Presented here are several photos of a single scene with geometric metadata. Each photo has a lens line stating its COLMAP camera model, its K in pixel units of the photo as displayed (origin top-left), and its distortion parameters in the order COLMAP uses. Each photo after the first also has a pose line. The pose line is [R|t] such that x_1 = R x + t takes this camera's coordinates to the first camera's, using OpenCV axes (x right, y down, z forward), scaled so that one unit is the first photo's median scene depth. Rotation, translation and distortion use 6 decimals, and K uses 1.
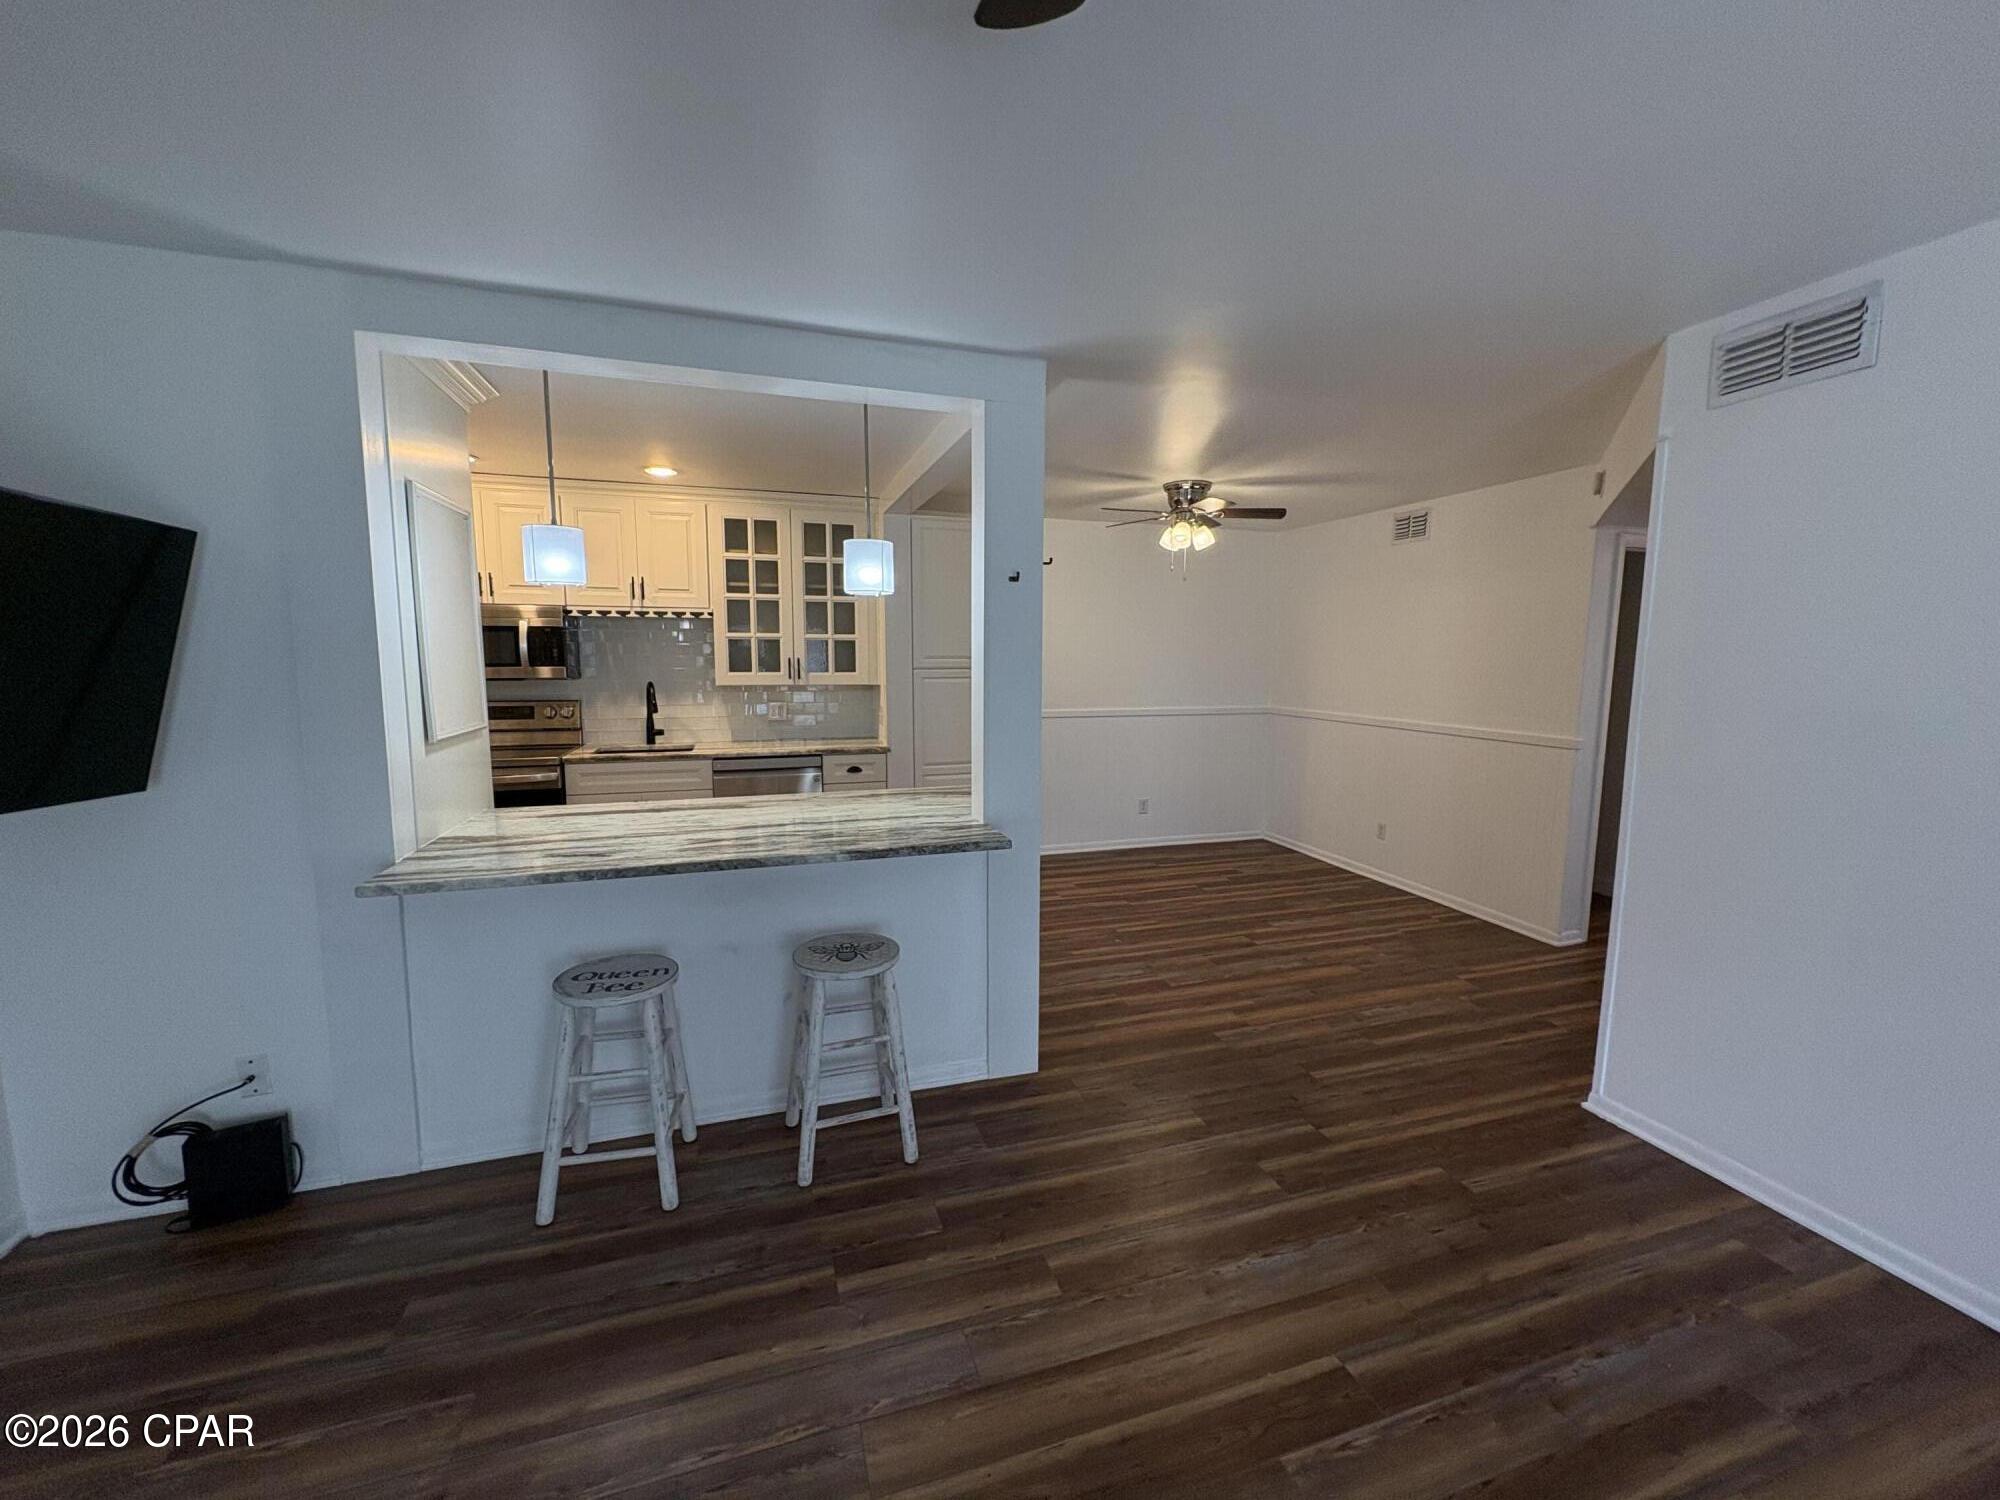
lens RADIAL K [[797.0, 0, 993.6], [0, 797.0, 748.6], [0, 0, 1]] dist [-0.000097, 0.000034]
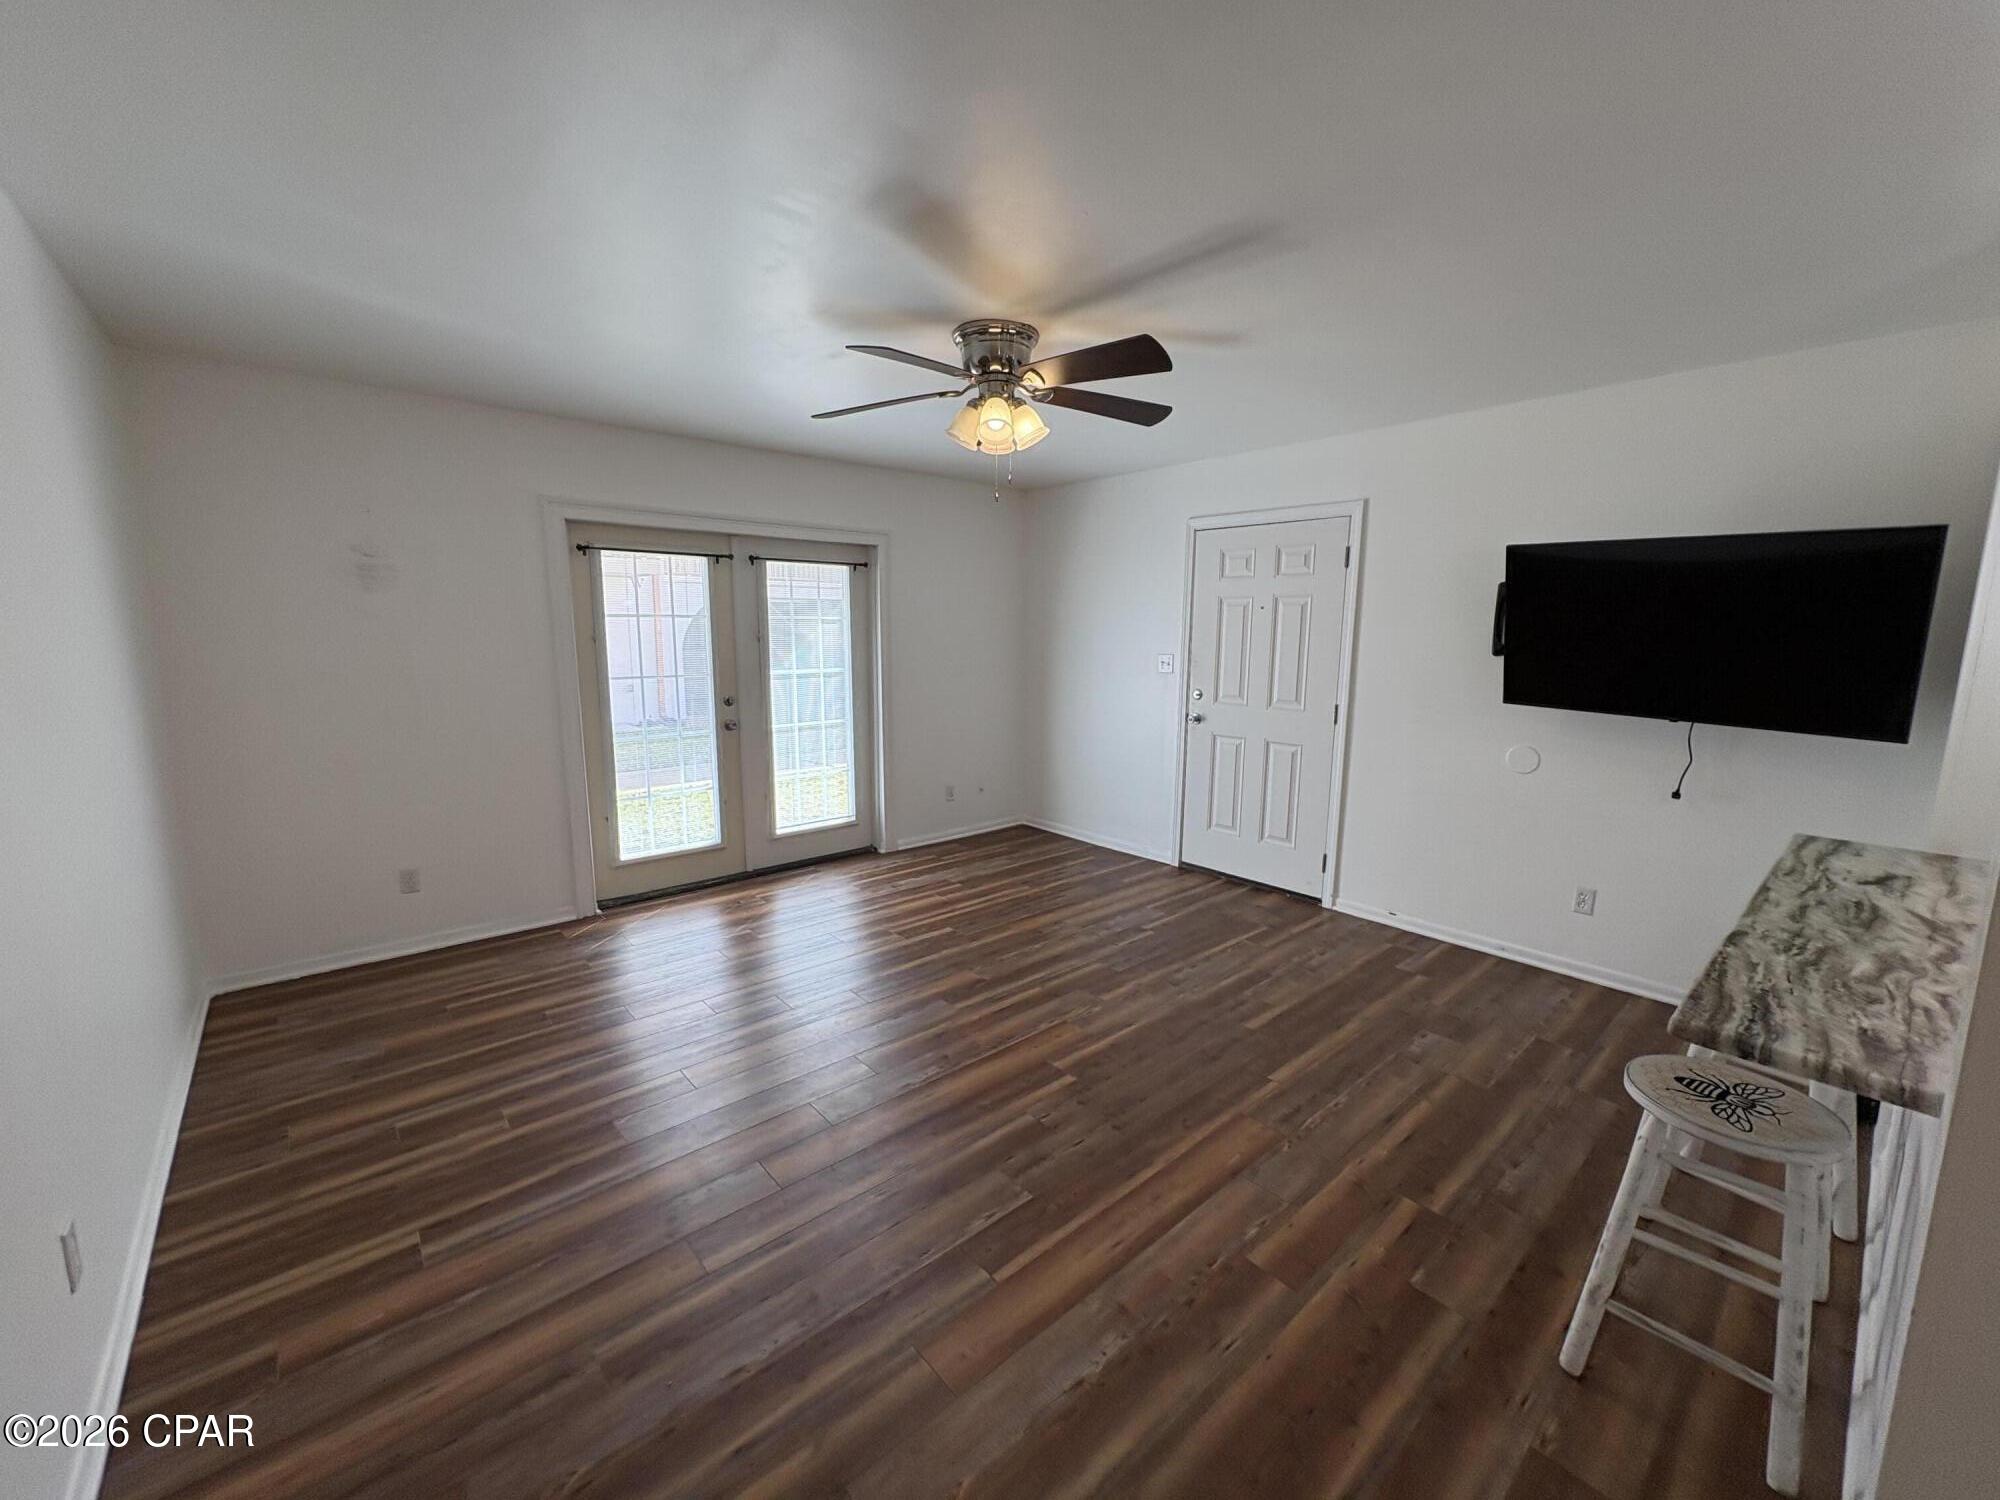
lens RADIAL K [[797.0, 0, 999.6], [0, 797.0, 749.9], [0, 0, 1]] dist [-0.000097, 0.000034]
pose [[-0.913936, 0.048140, -0.402994, 0.520591], [-0.062592, 0.964343, 0.257147, -0.123313], [0.401003, 0.260240, -0.878334, 1.110780]]
